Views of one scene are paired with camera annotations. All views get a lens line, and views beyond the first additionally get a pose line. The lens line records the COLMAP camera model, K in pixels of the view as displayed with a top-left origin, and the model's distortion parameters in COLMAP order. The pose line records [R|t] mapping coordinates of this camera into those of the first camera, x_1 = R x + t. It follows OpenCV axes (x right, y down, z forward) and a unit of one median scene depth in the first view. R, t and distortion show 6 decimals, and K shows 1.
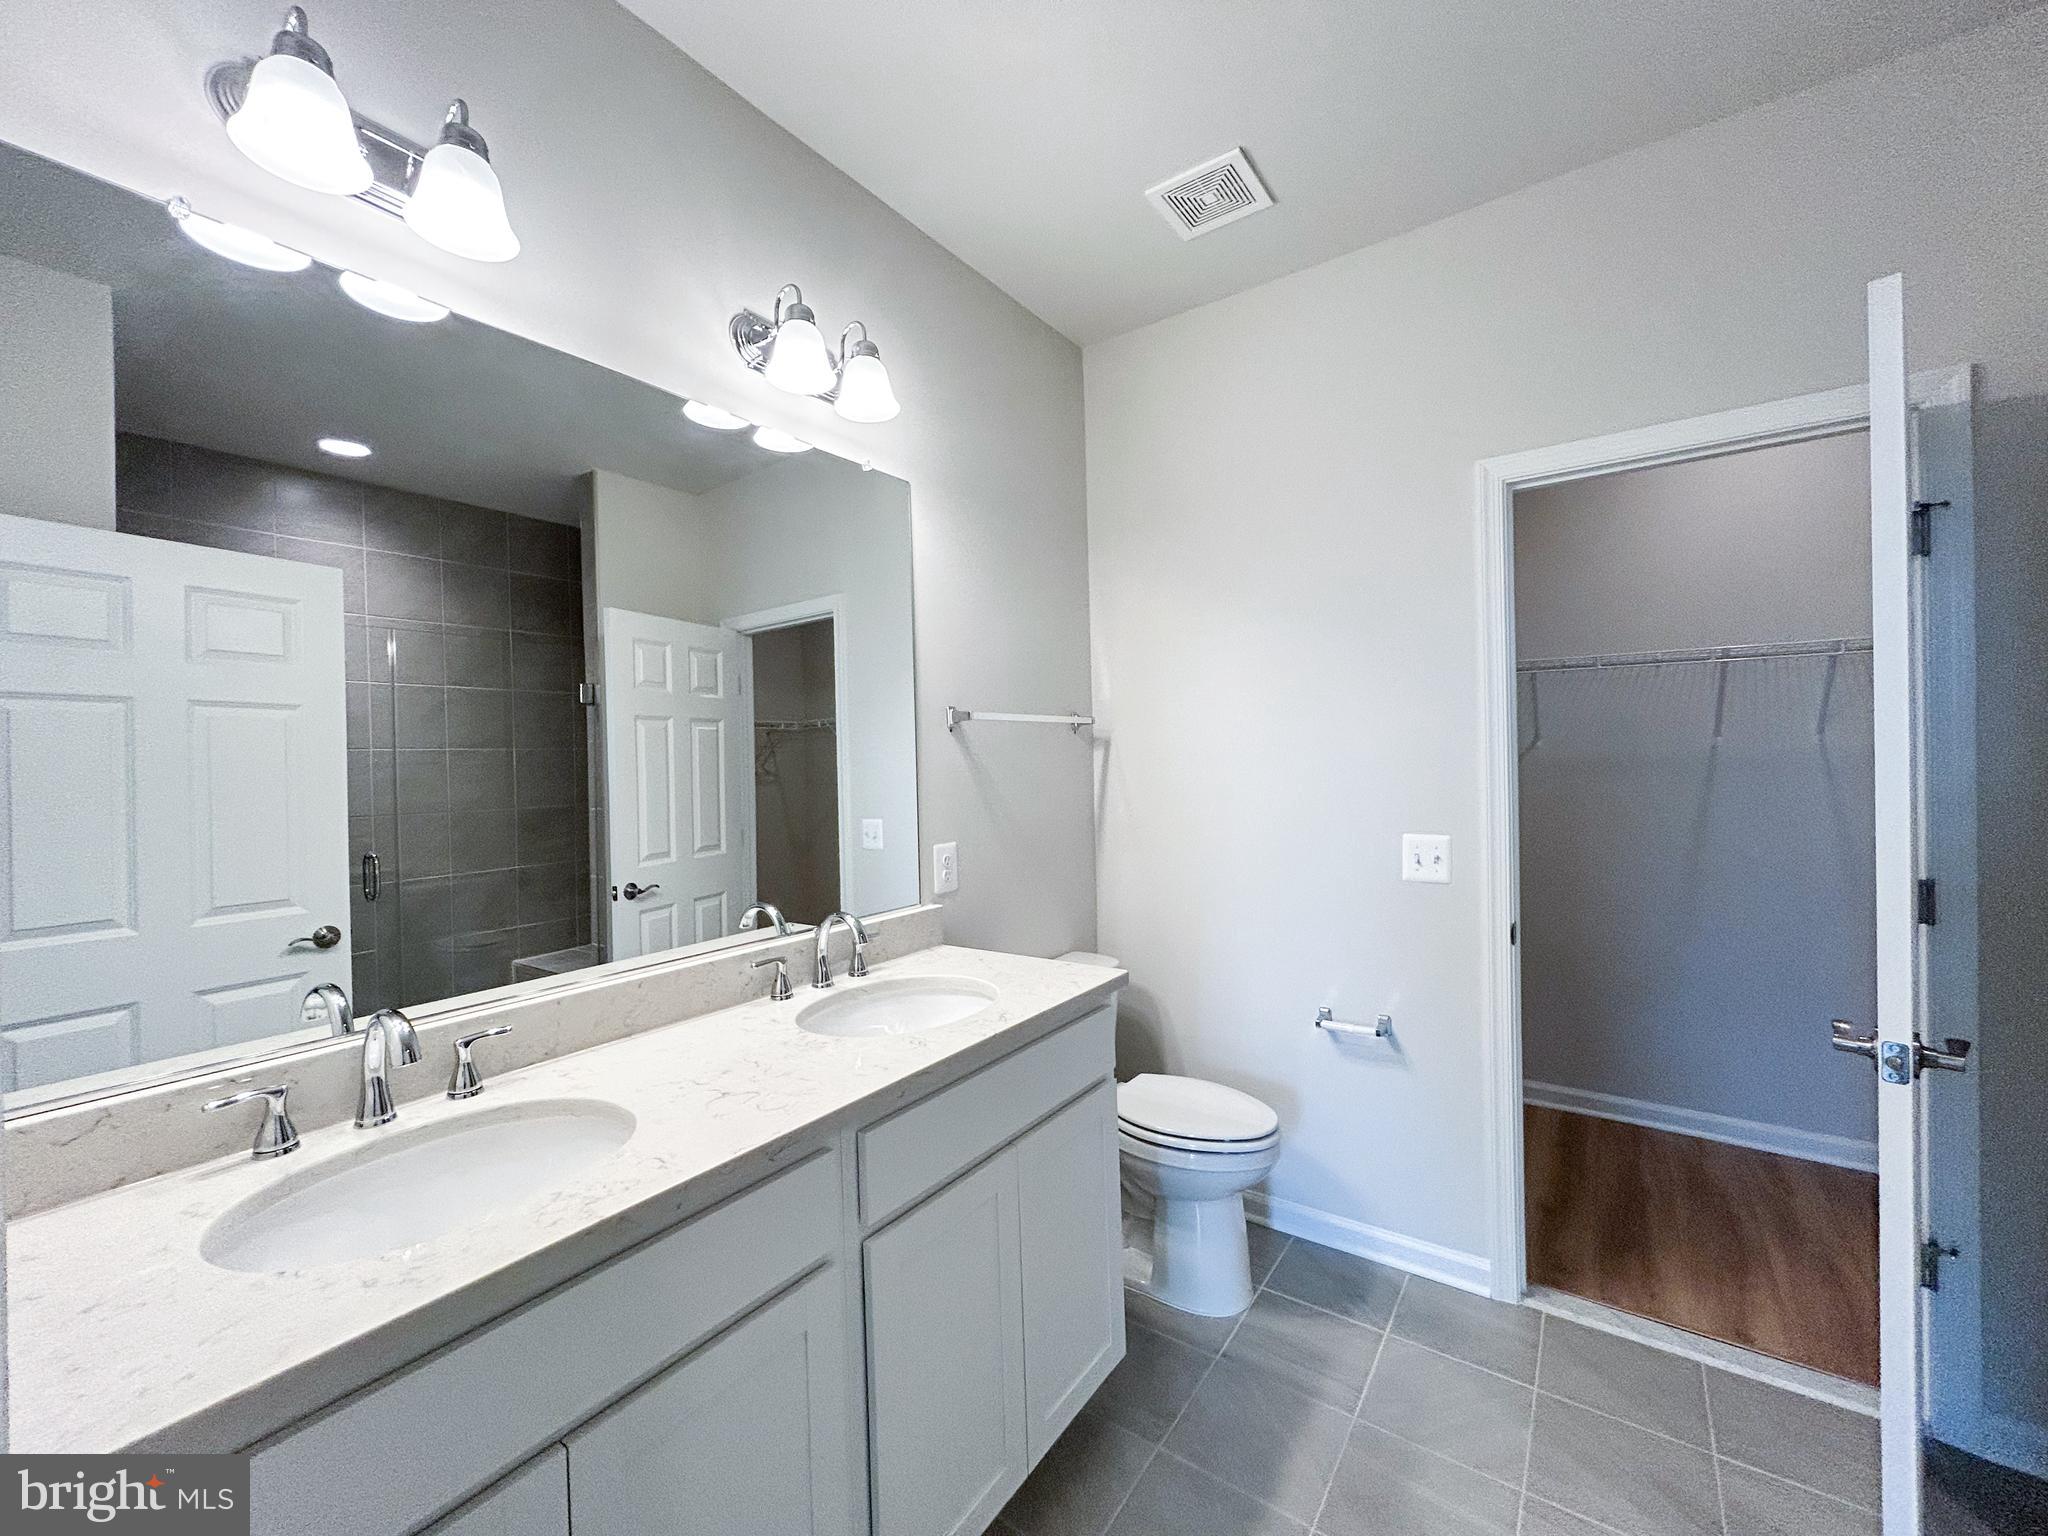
lens RADIAL K [[824.2, 0, 1026.6], [0, 824.2, 766.7], [0, 0, 1]] dist [0.005293, -0.001126]
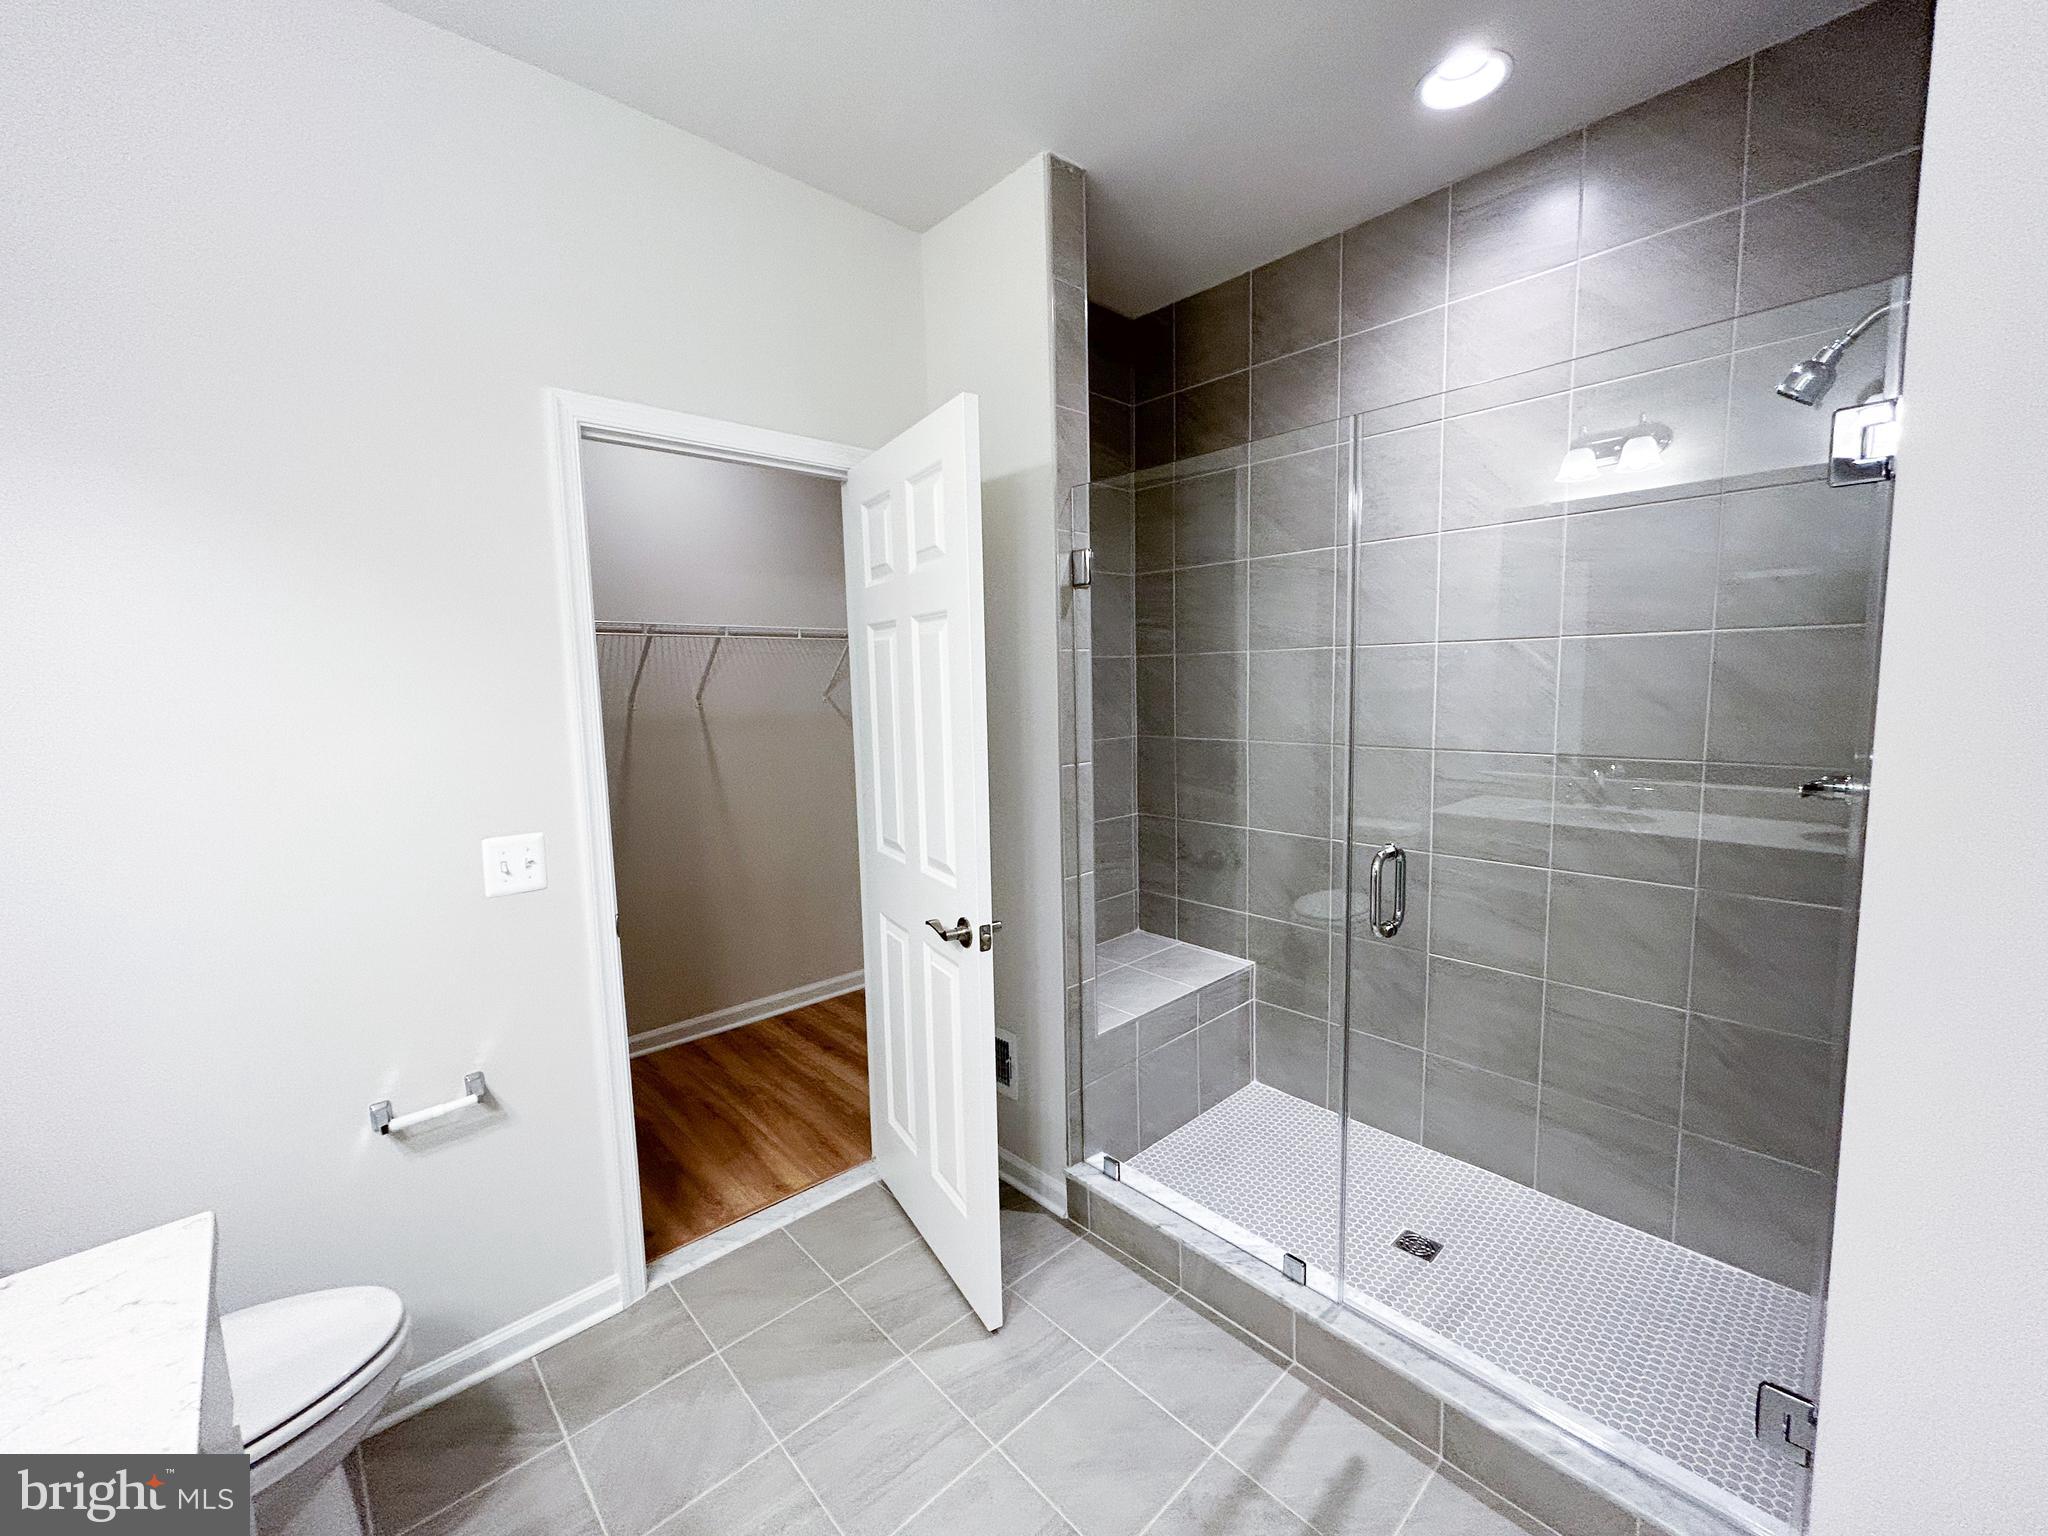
lens RADIAL K [[824.2, 0, 1027.0], [0, 824.2, 765.2], [0, 0, 1]] dist [0.005293, -0.001126]
pose [[0.204313, -0.087820, 0.974958, -0.210856], [0.021942, 0.996128, 0.085129, -0.047848], [-0.978660, 0.004000, 0.205449, 0.353164]]
